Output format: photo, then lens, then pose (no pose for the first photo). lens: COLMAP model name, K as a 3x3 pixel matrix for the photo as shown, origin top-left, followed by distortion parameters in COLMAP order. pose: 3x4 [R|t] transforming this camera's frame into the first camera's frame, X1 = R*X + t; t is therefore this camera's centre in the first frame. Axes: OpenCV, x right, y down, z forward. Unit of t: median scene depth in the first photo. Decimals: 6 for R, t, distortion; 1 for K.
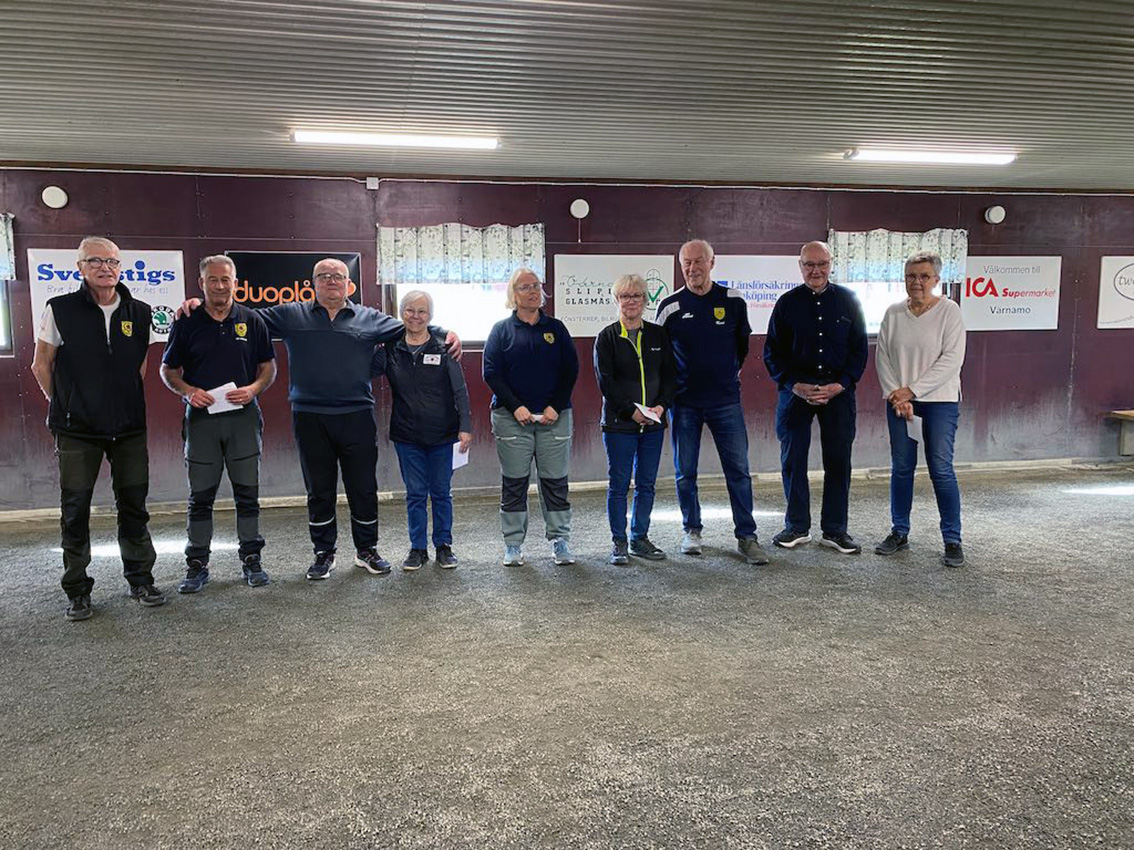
lens RADIAL K [[859.0, 0, 546.0], [0, 859.0, 439.2], [0, 0, 1]] dist [0.024322, -0.028069]
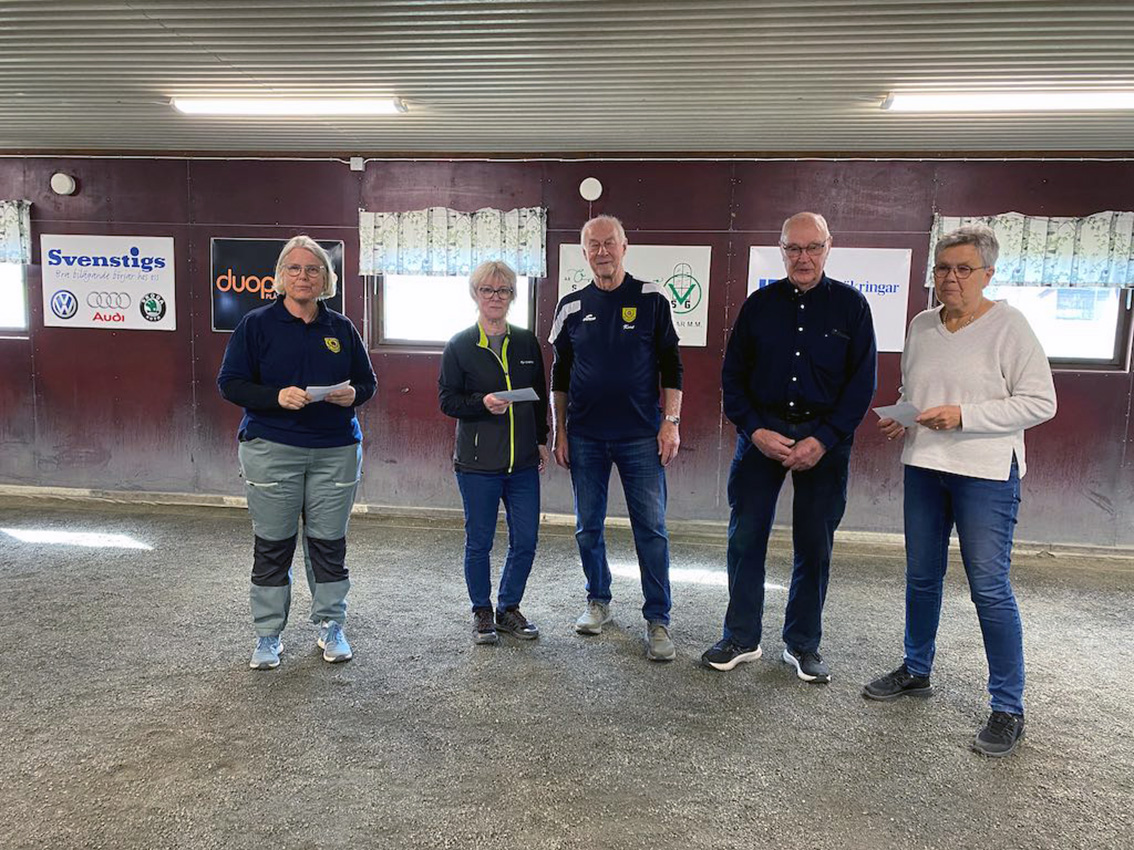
lens RADIAL K [[859.0, 0, 576.0], [0, 859.0, 436.3], [0, 0, 1]] dist [0.024322, -0.028069]
pose [[0.941812, 0.078774, -0.326780, 0.346420], [-0.078964, 0.996796, 0.012708, -0.042513], [0.326735, 0.013835, 0.945015, 0.230593]]
